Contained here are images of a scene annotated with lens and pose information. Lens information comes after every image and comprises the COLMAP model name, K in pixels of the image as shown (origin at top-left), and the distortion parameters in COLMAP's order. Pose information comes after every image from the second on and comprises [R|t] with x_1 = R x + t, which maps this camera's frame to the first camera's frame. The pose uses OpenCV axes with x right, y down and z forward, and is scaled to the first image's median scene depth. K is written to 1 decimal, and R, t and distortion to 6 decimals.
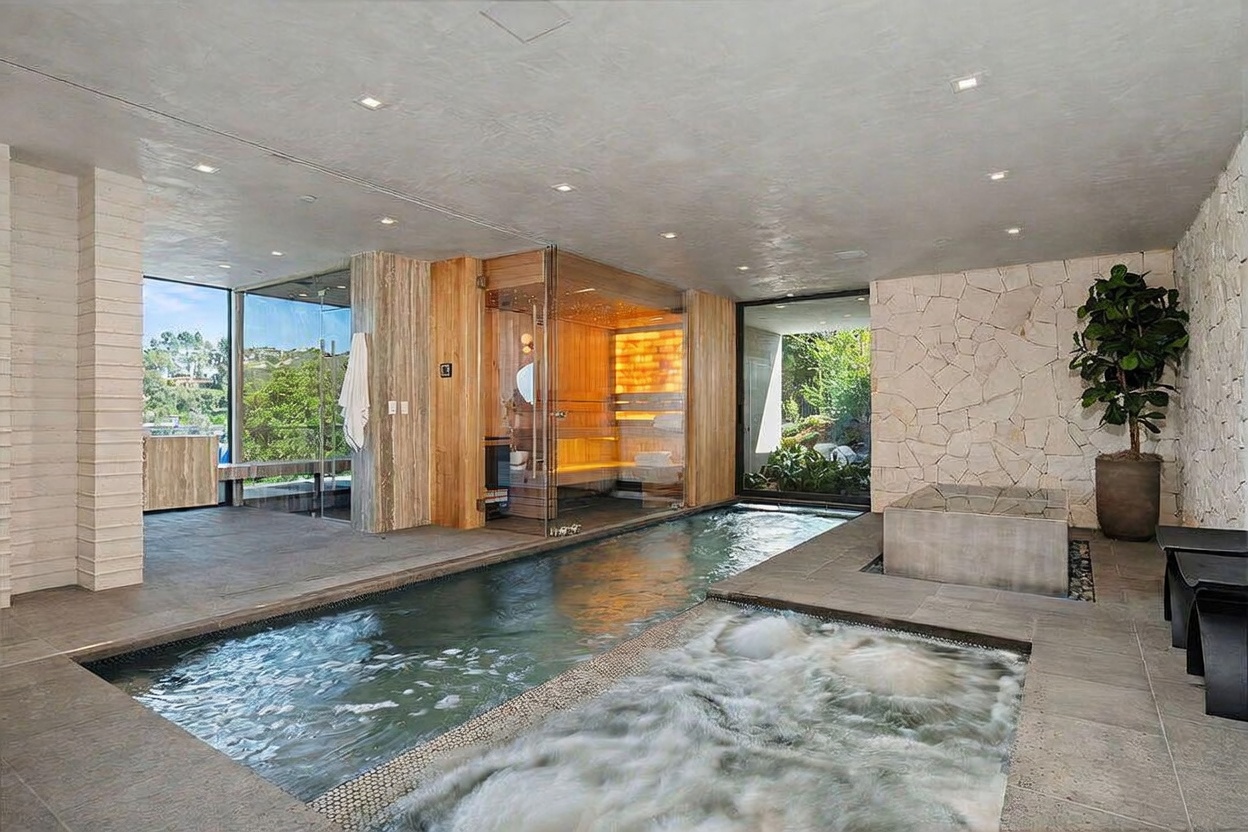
lens RADIAL K [[577.3, 0, 624.0], [0, 577.3, 416.0], [0, 0, 1]] dist [-0.001049, 0.000039]
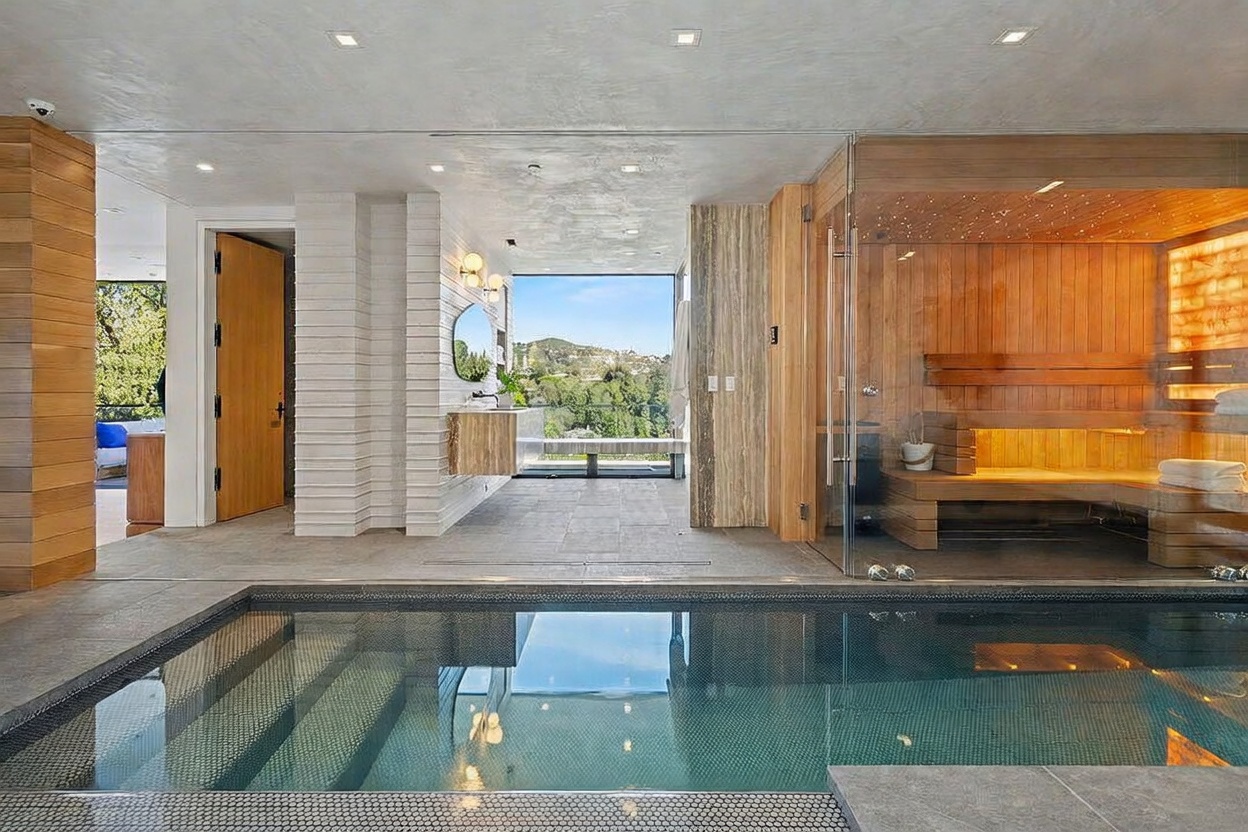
lens RADIAL K [[628.6, 0, 622.5], [0, 628.6, 398.4], [0, 0, 1]] dist [-0.001859, -0.000276]
pose [[0.612781, 0.001557, -0.790251, 0.155199], [0.003997, 0.999979, 0.005069, 0.001100], [0.790243, -0.006265, 0.612762, 0.195536]]
